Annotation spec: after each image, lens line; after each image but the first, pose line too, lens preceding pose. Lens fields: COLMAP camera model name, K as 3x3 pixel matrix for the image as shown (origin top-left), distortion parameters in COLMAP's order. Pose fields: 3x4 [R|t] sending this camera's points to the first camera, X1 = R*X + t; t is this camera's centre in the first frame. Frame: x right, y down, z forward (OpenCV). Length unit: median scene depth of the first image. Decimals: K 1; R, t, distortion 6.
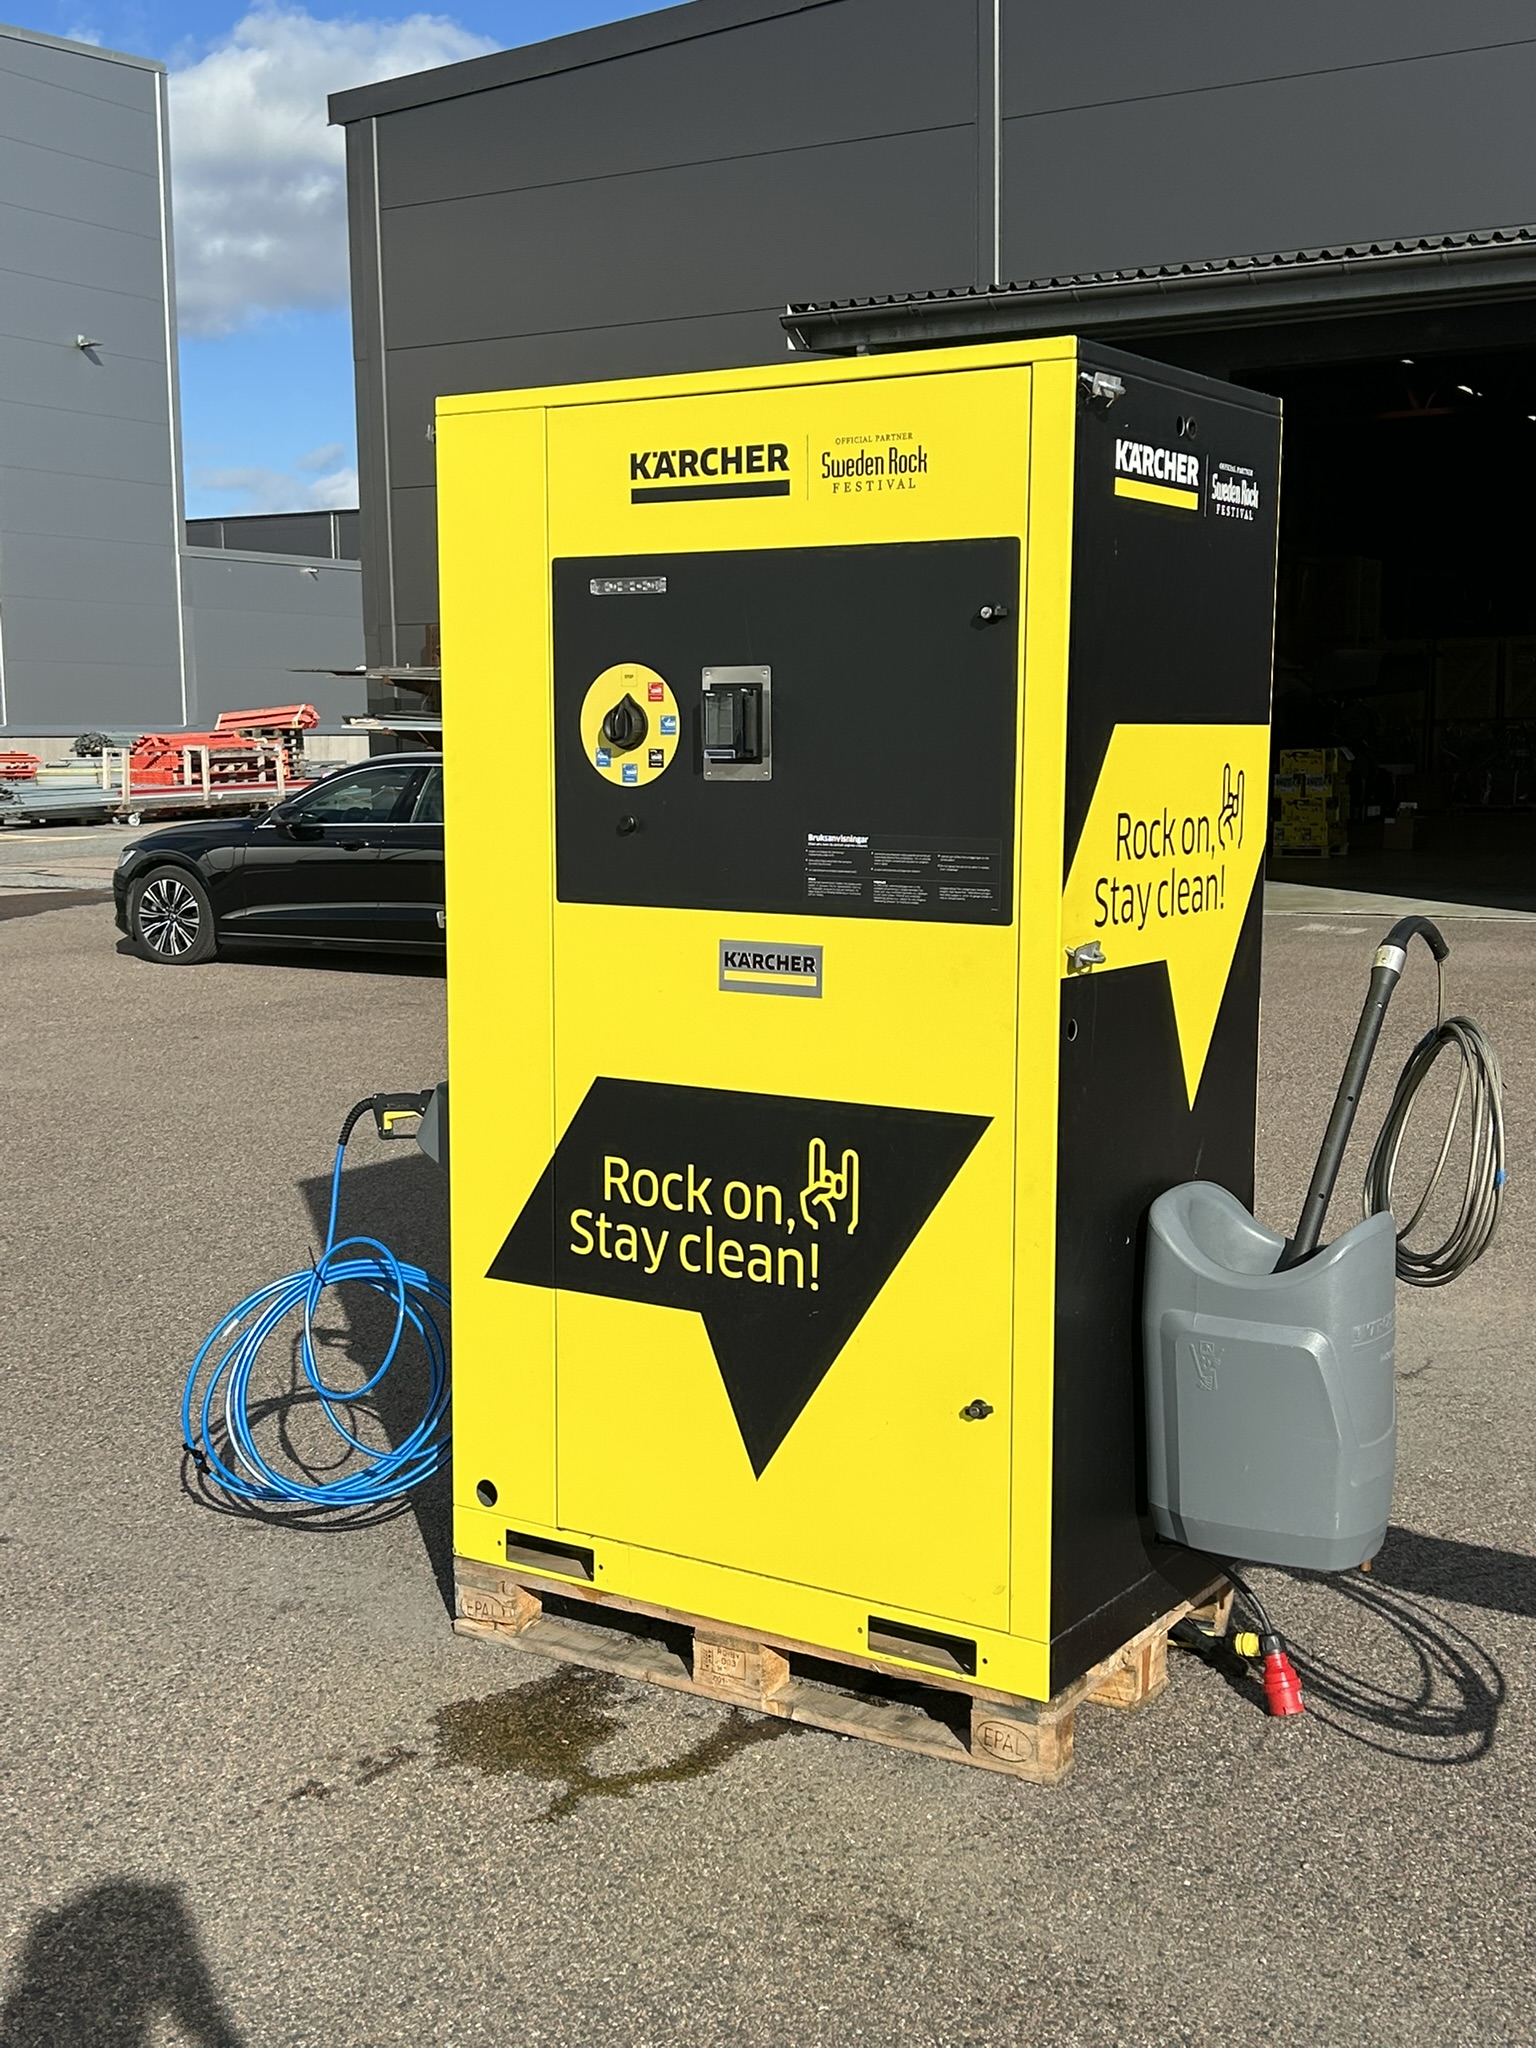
lens RADIAL K [[2387.2, 0, 764.2], [0, 2387.2, 1068.9], [0, 0, 1]] dist [0.095909, -0.017036]
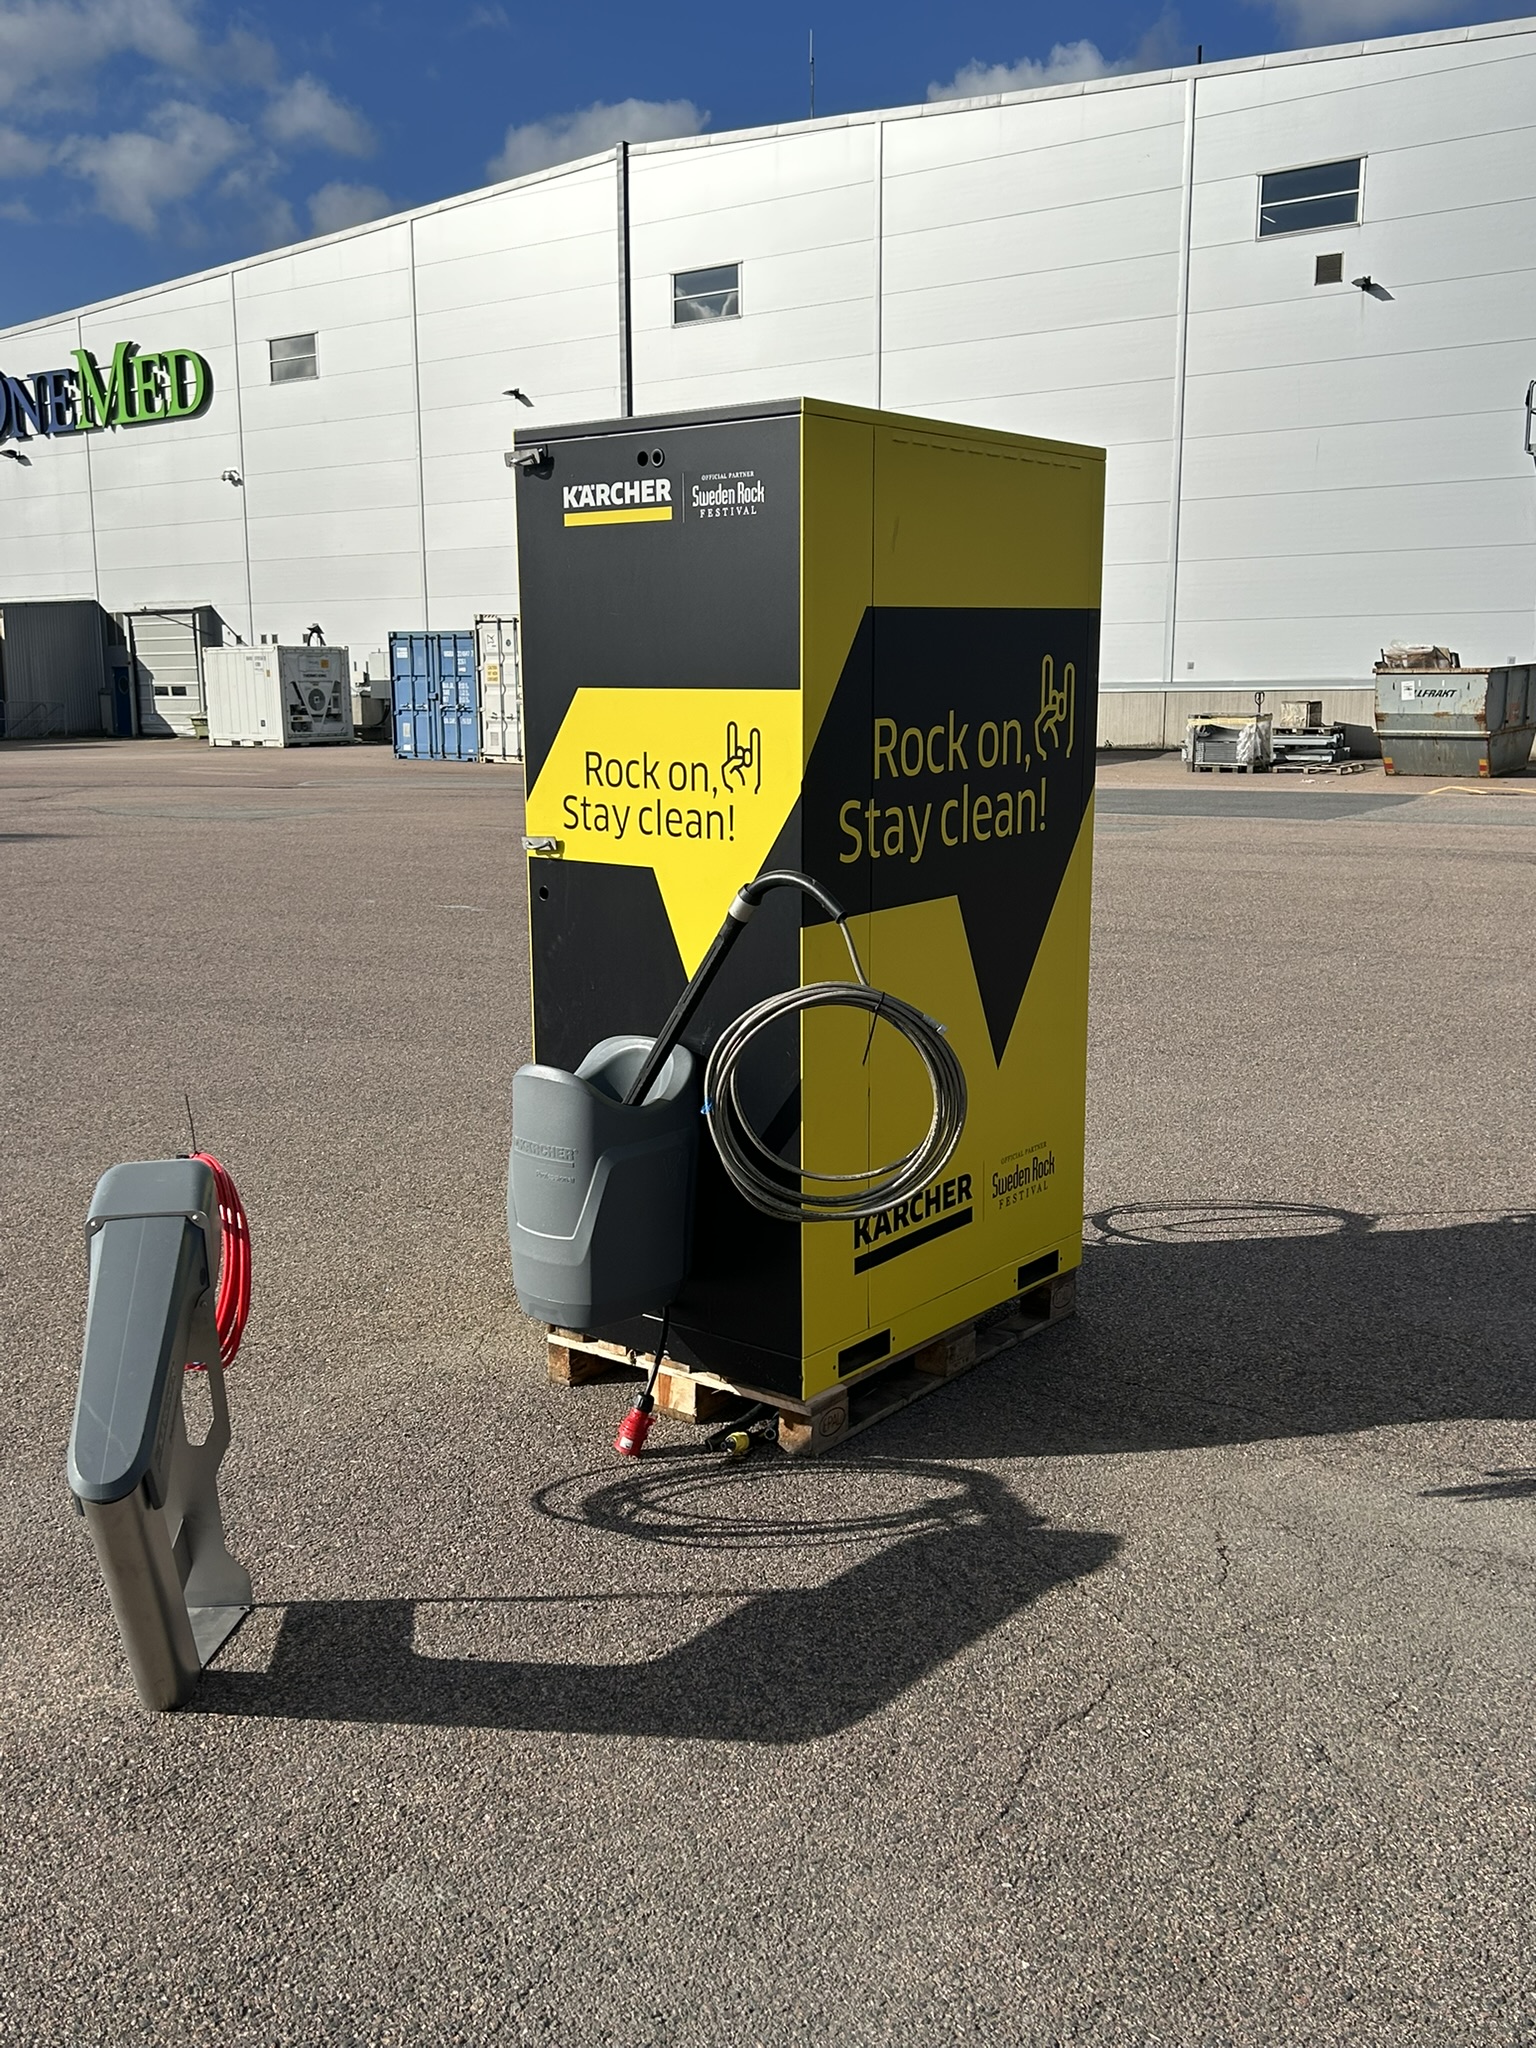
lens RADIAL K [[1861.4, 0, 758.5], [0, 1861.4, 1067.2], [0, 0, 1]] dist [0.128942, -0.198045]
pose [[-0.090101, 0.204810, -0.974646, 1.188023], [-0.136260, 0.966889, 0.215776, -0.168726], [0.986567, 0.152247, -0.059211, 1.125315]]
